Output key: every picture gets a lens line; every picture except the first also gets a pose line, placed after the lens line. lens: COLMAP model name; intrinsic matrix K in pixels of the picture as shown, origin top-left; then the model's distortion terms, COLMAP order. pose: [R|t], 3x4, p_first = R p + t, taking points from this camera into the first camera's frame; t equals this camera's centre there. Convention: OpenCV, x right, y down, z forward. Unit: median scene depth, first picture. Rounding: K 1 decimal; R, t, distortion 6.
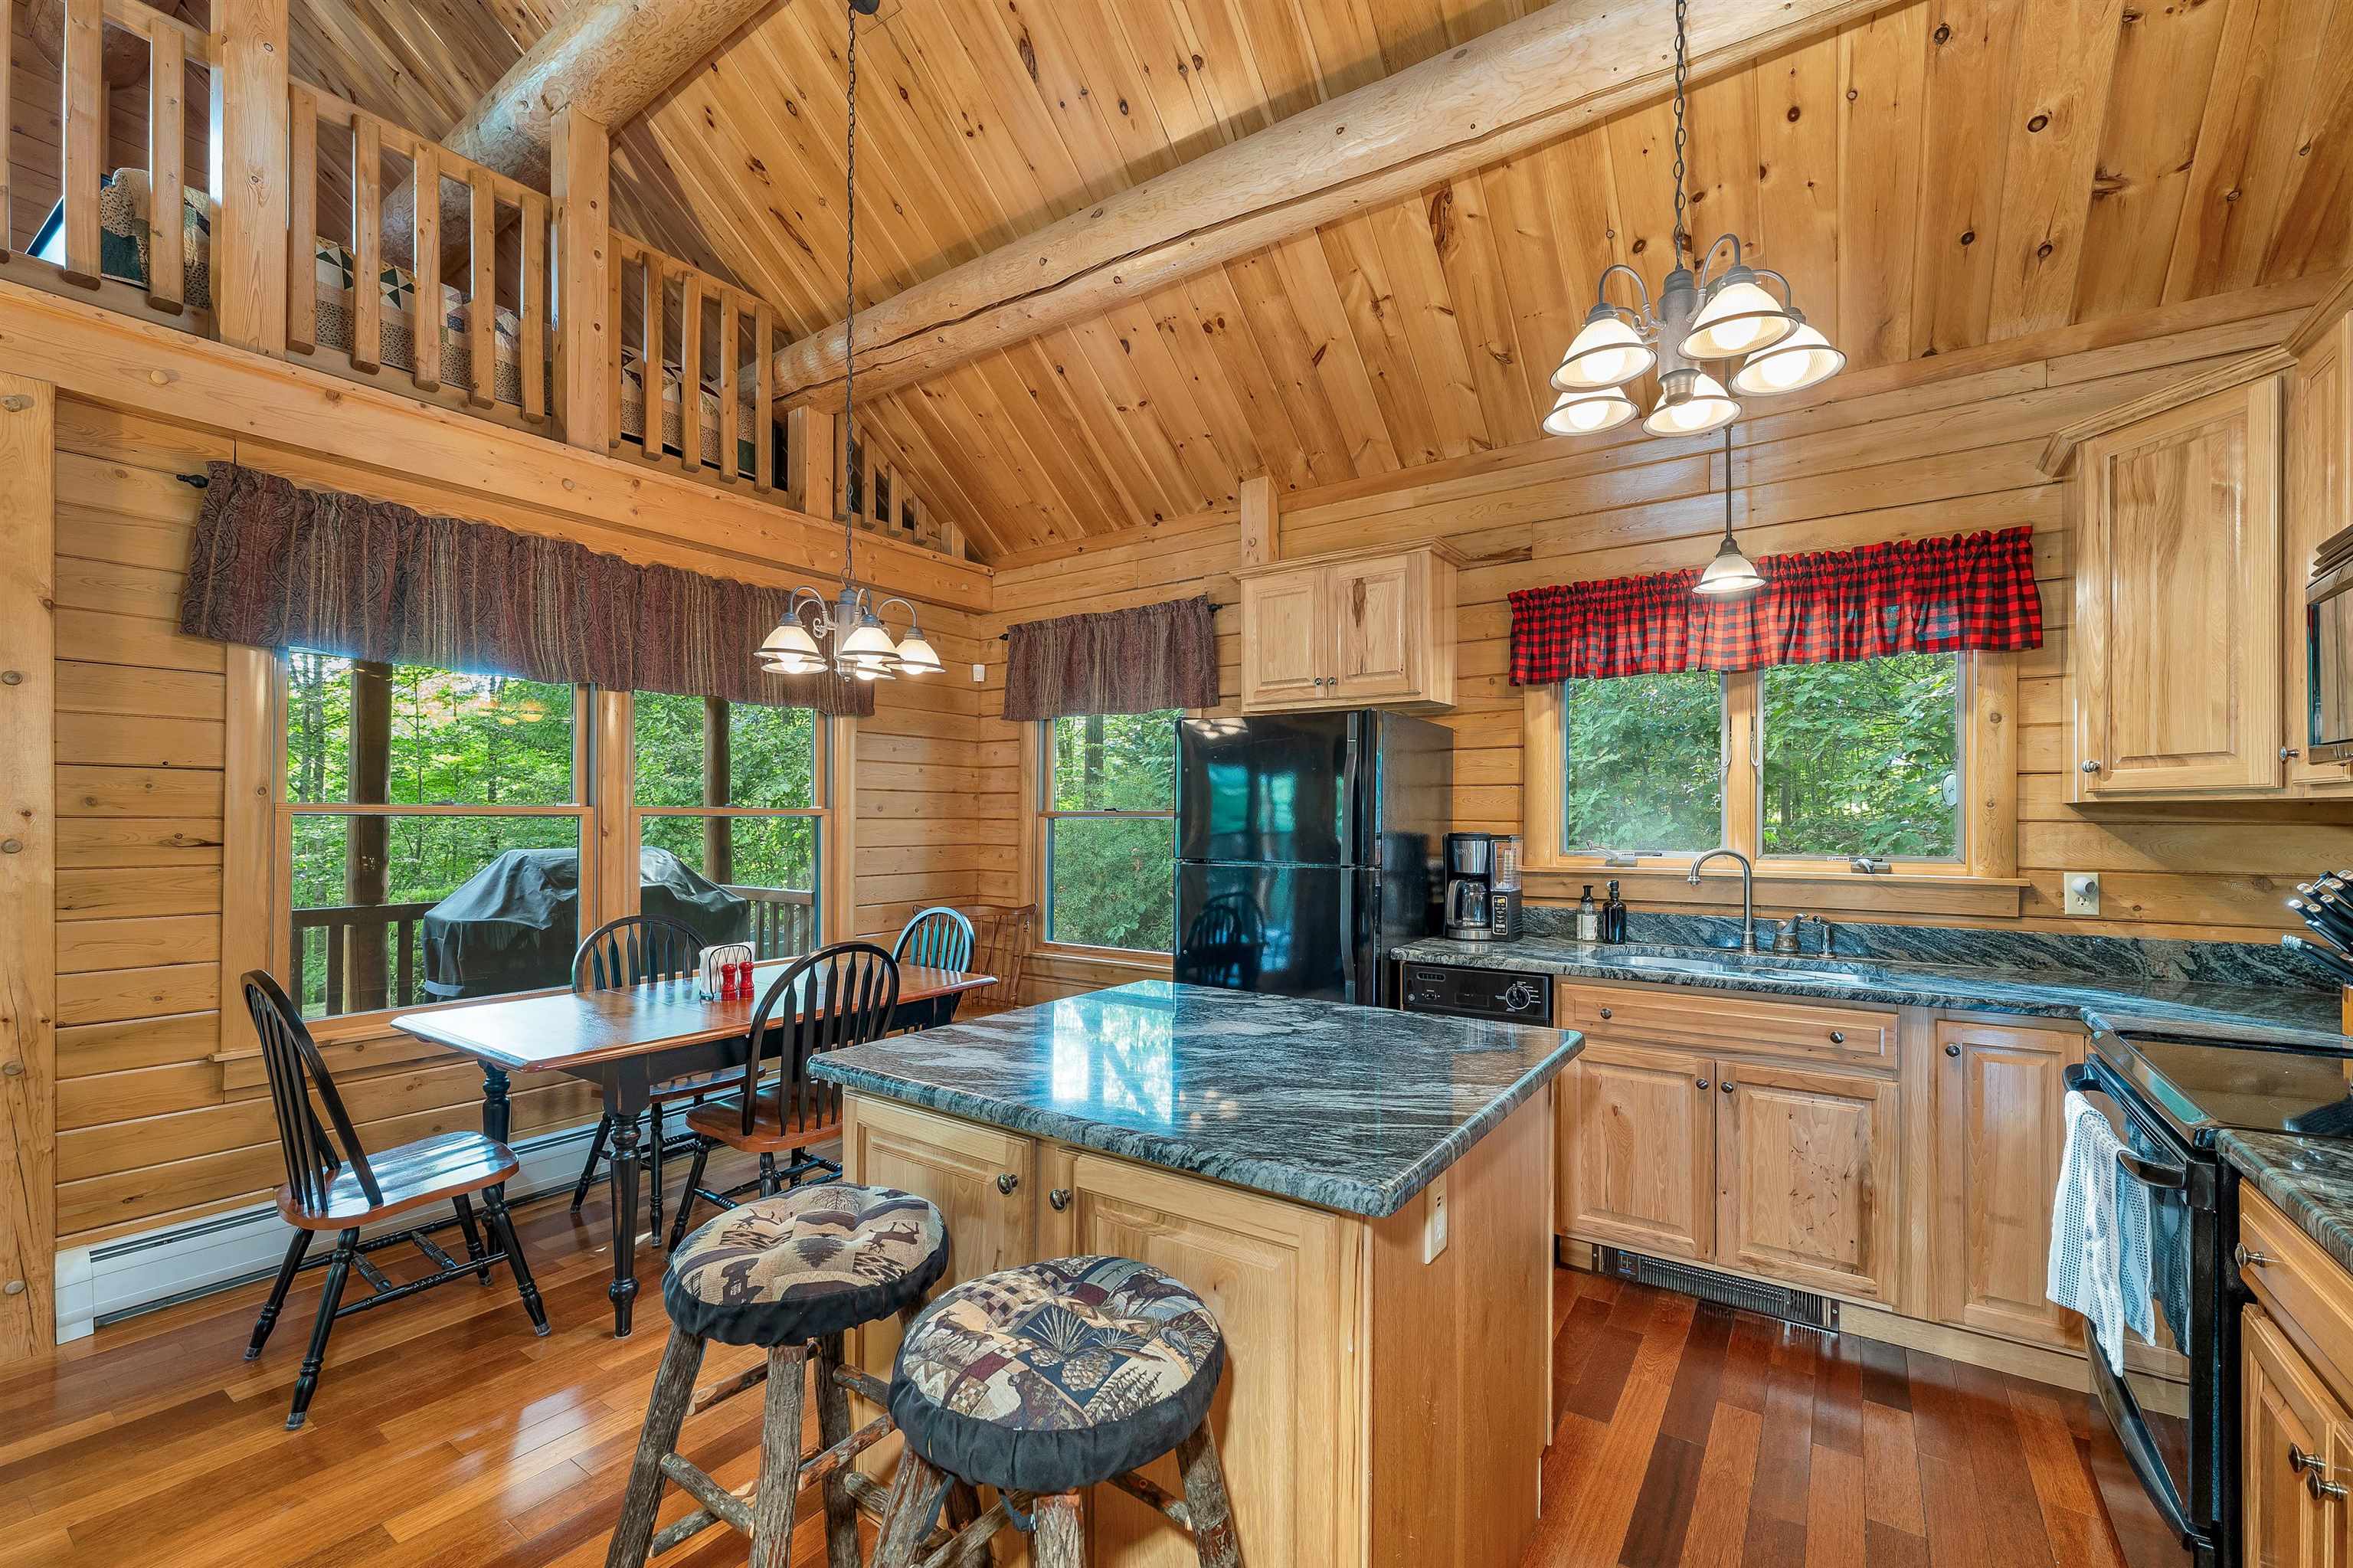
lens RADIAL K [[976.1, 0, 1187.5], [0, 976.1, 817.7], [0, 0, 1]] dist [0.001047, 0.000400]
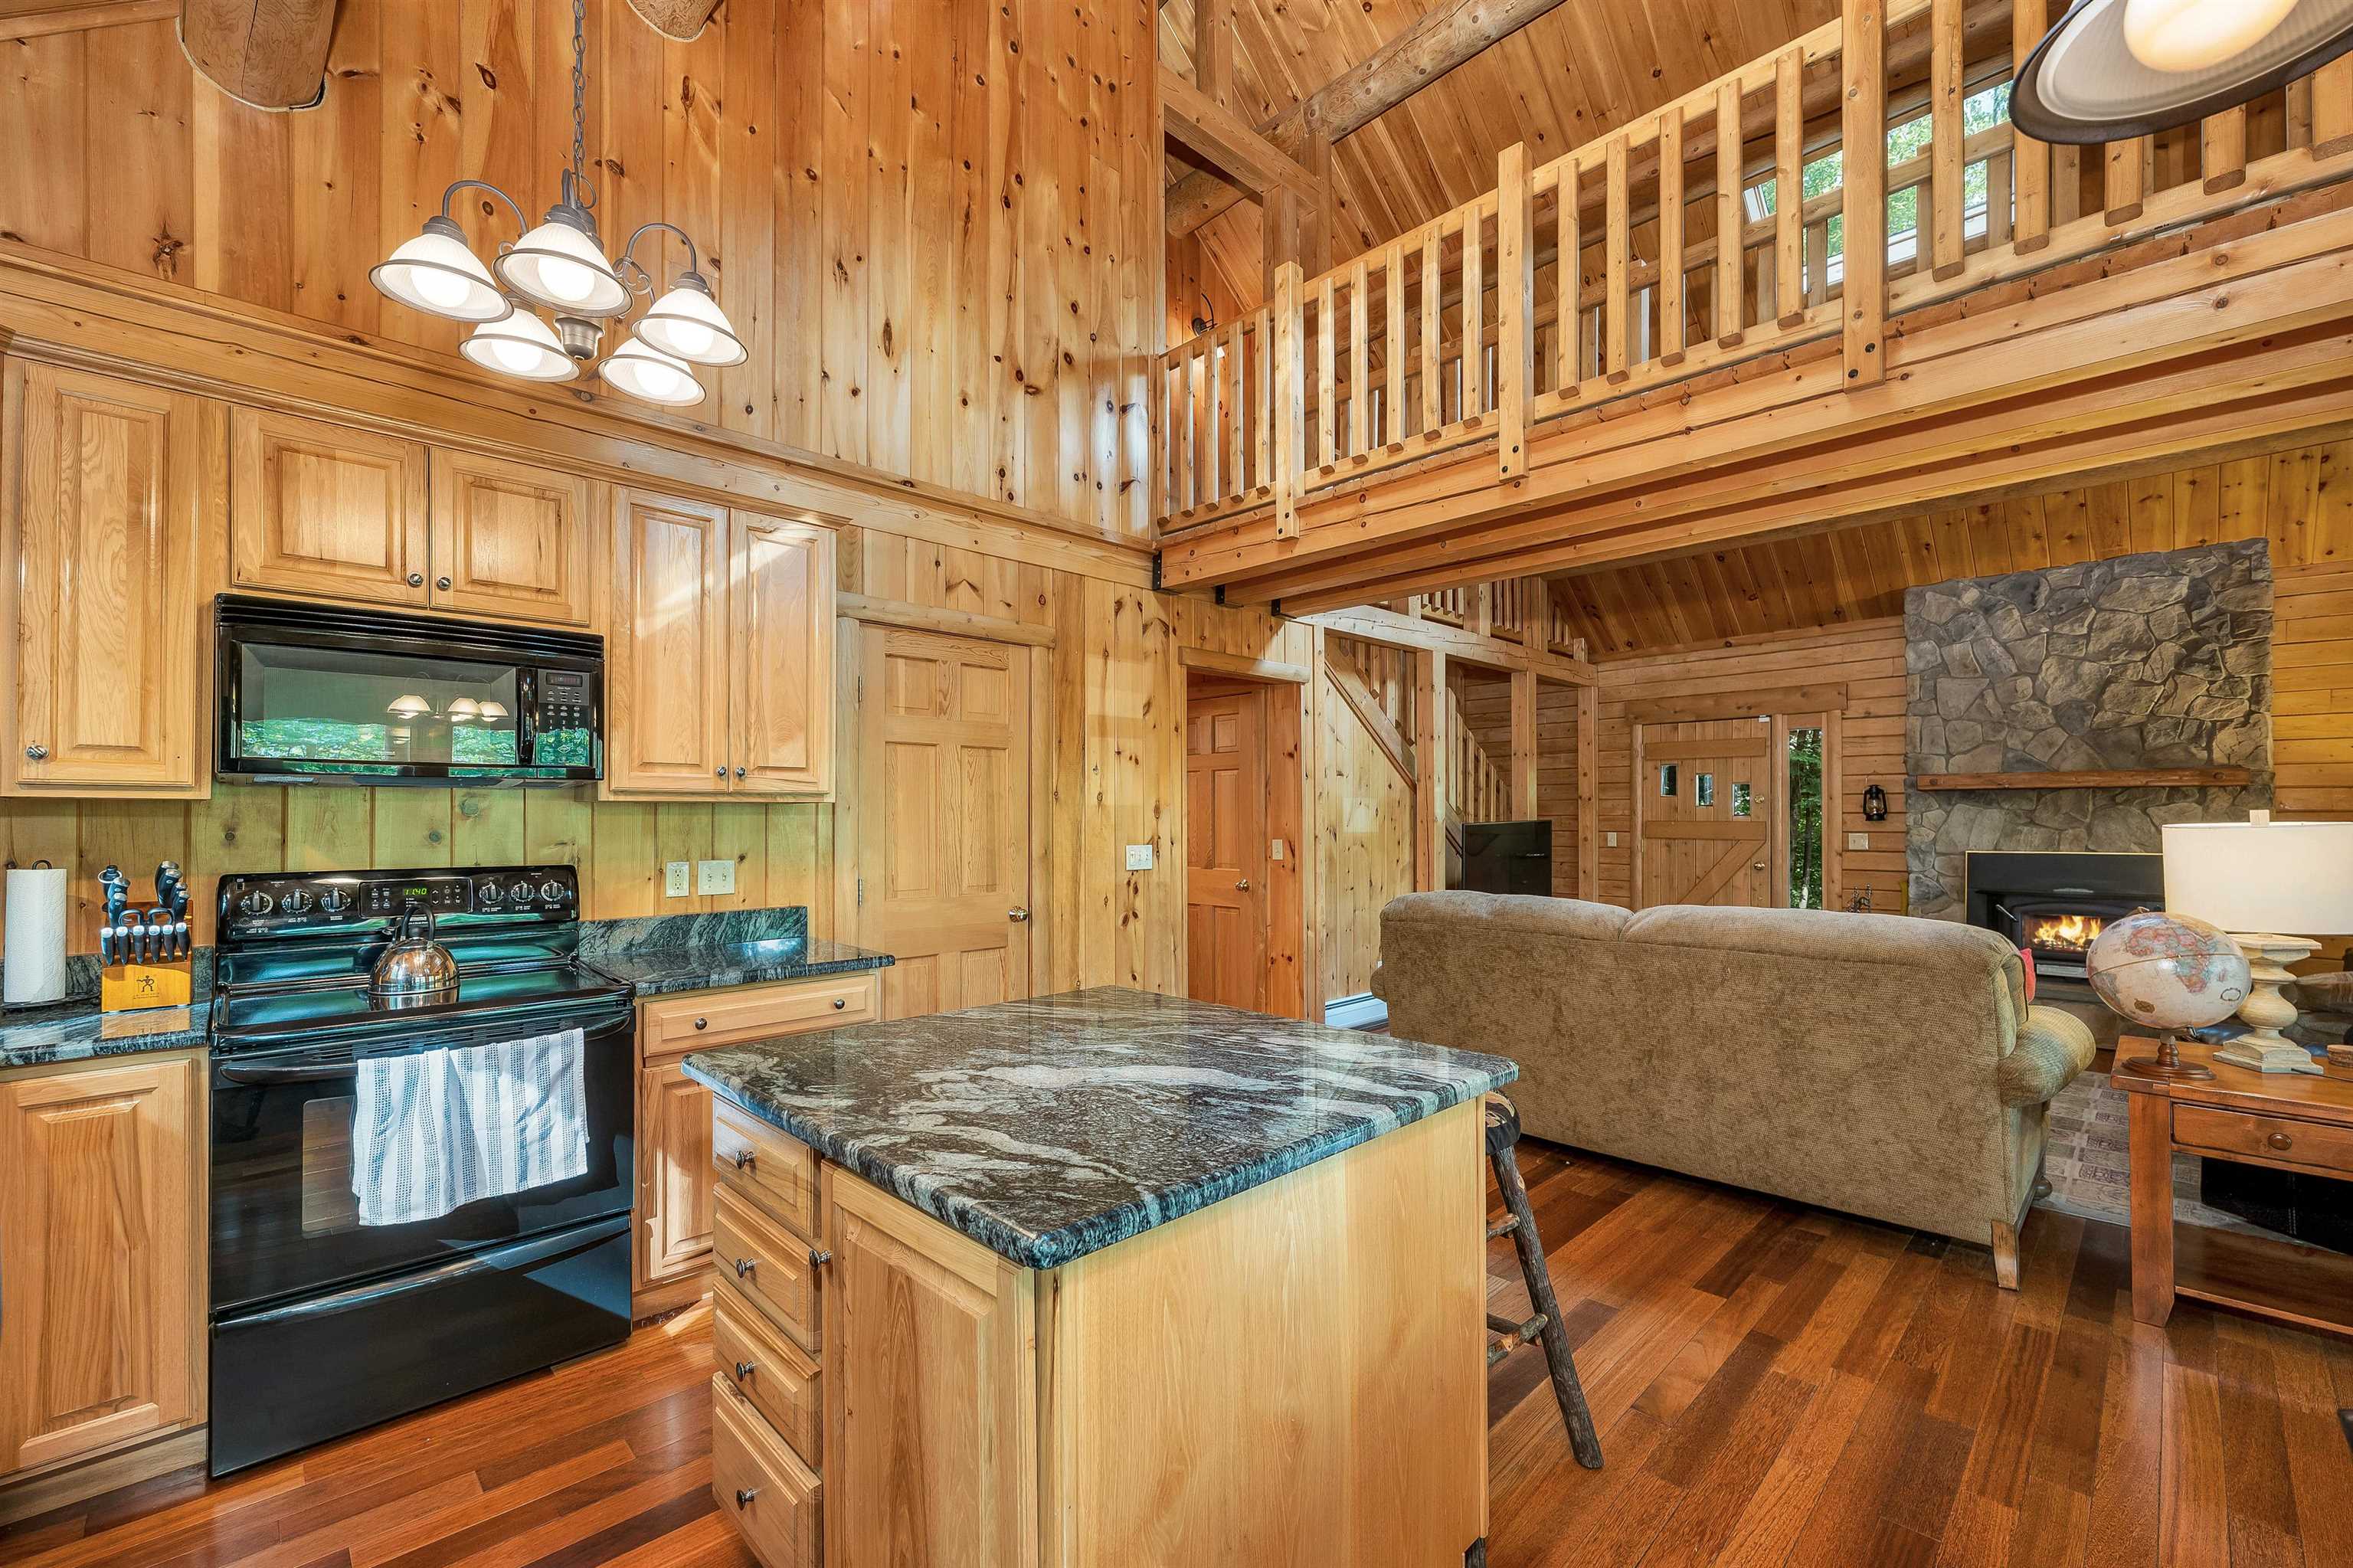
lens RADIAL K [[976.1, 0, 1186.7], [0, 976.1, 809.3], [0, 0, 1]] dist [0.001047, 0.000400]
pose [[-0.981935, 0.003062, 0.189192, -0.137757], [0.001240, 0.999952, -0.009750, 0.002217], [-0.189213, -0.009340, -0.981892, 1.120687]]
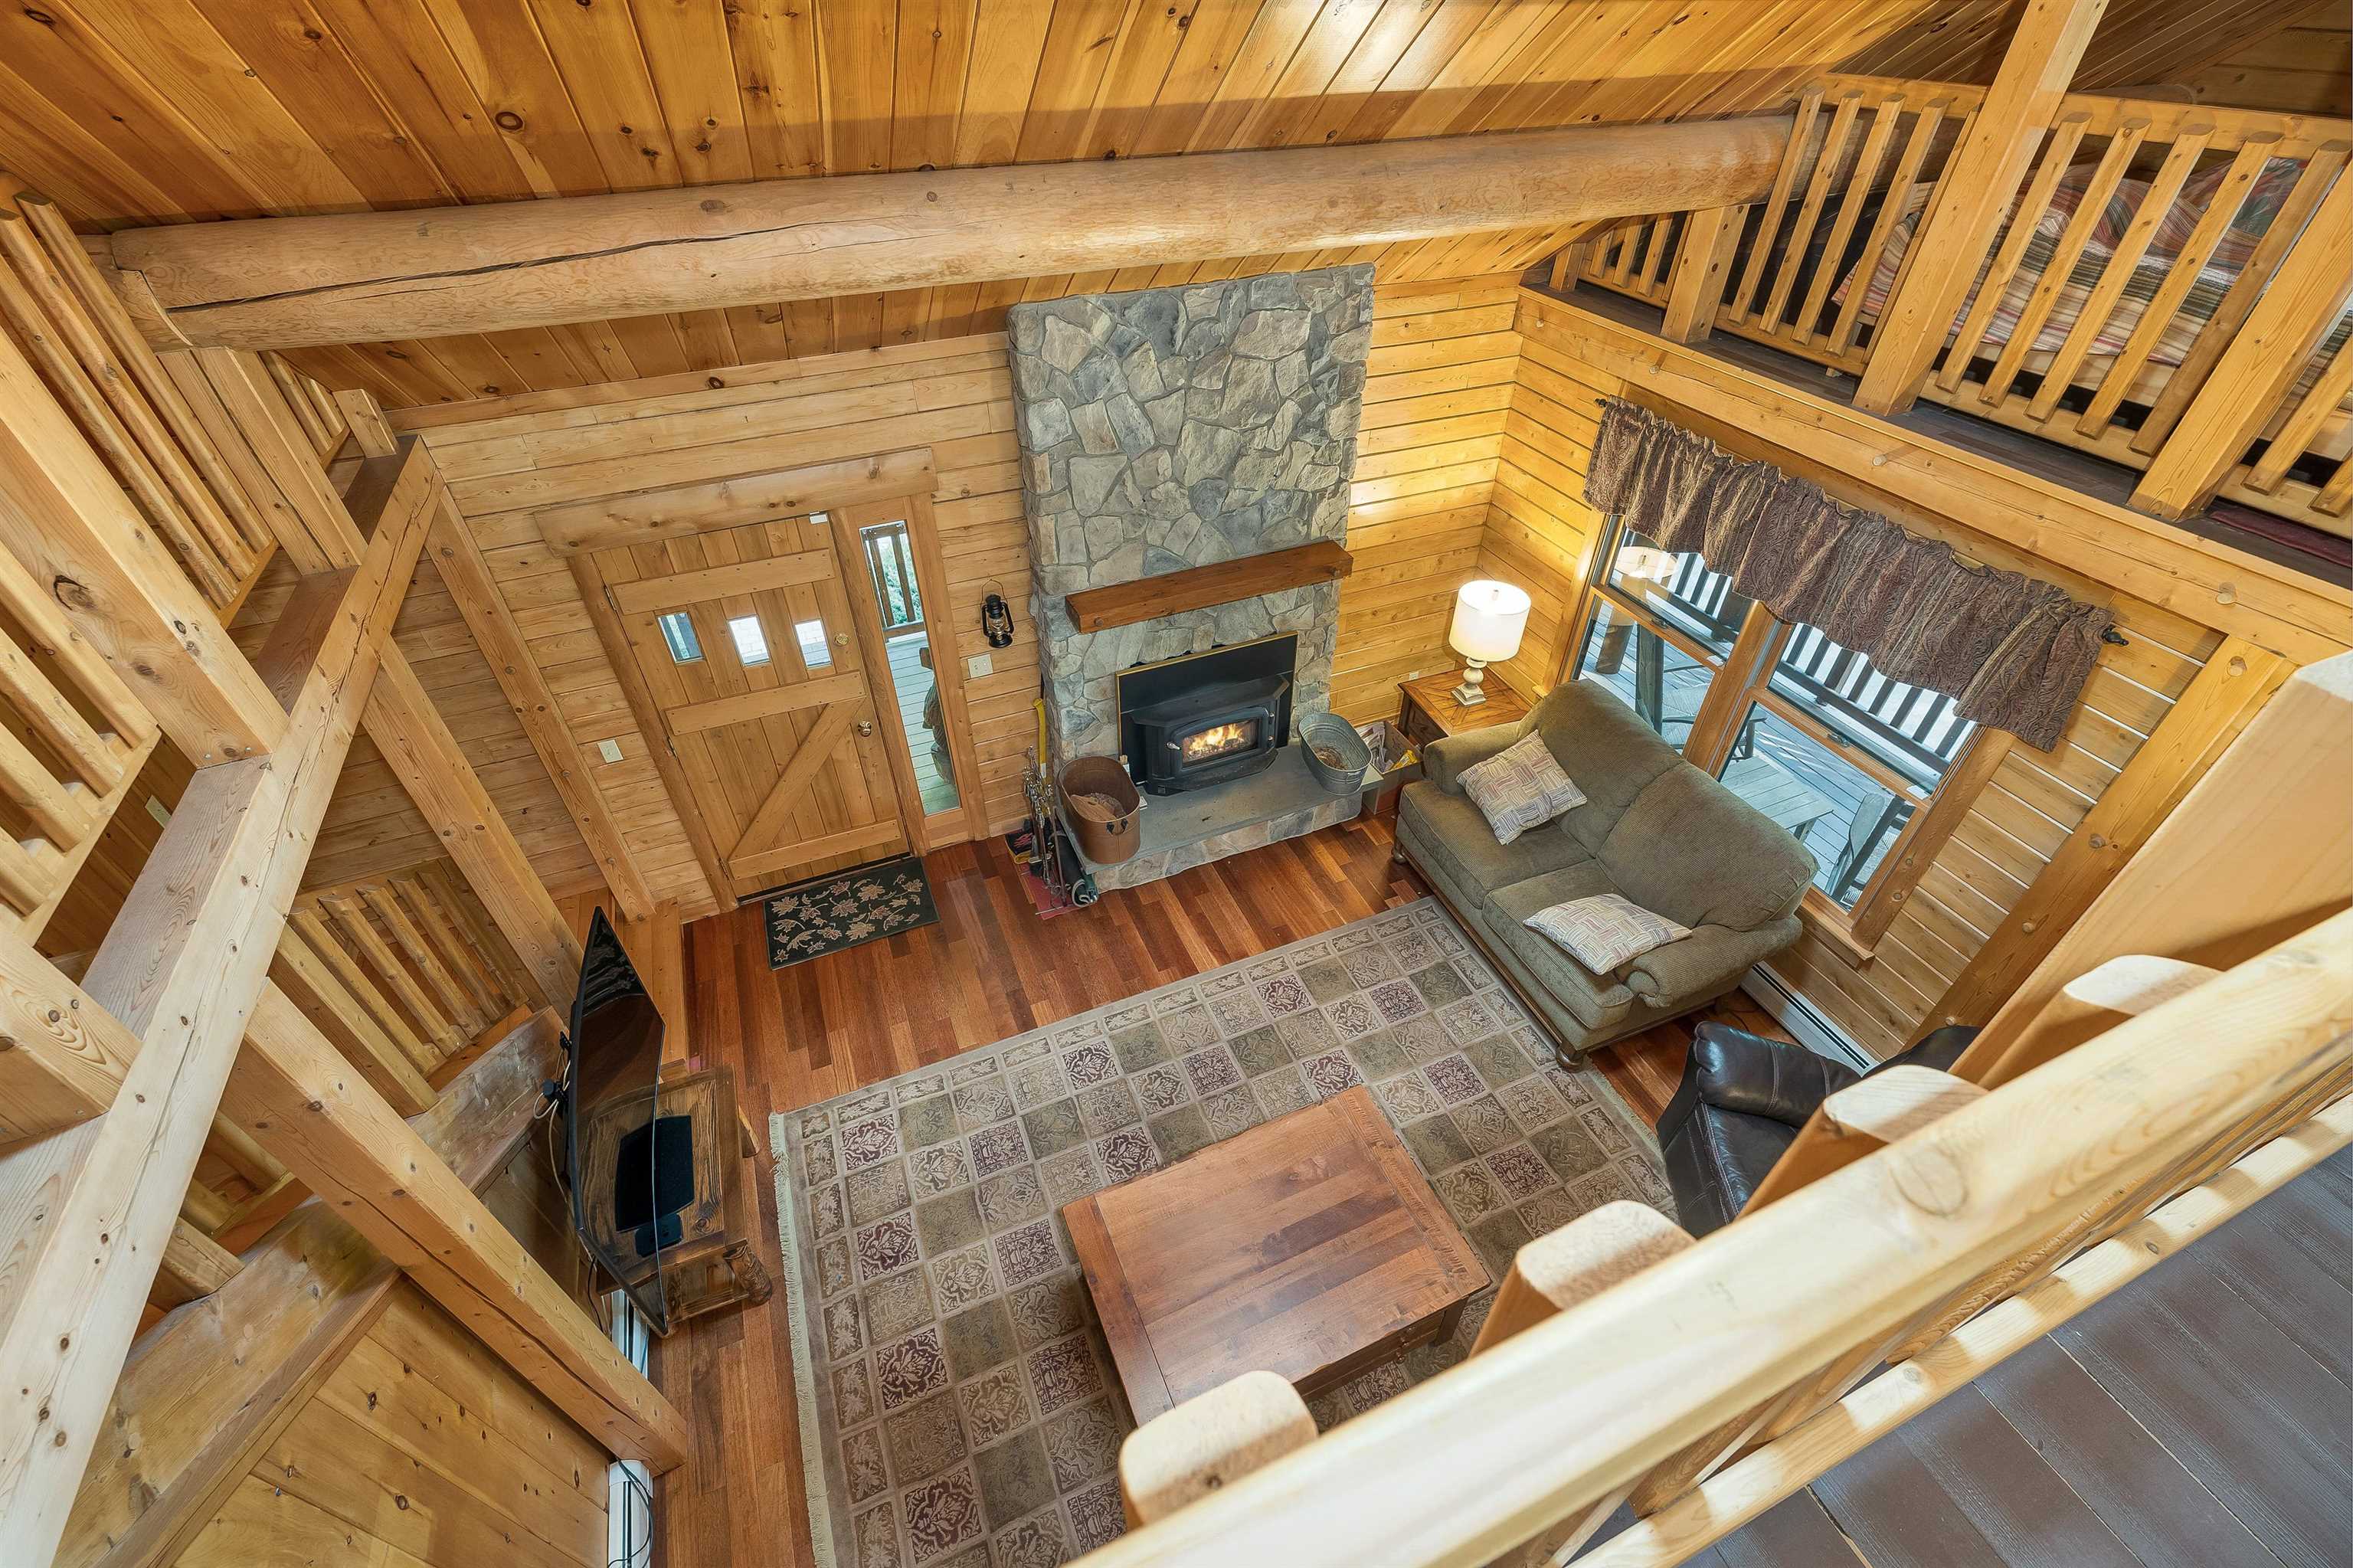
lens RADIAL K [[976.1, 0, 1176.3], [0, 976.1, 788.5], [0, 0, 1]] dist [0.001047, 0.000400]
pose [[-0.538780, 0.546027, -0.641537, -0.259801], [0.004309, 0.763293, 0.646038, -0.816332], [0.842435, 0.345308, -0.413600, -0.350290]]
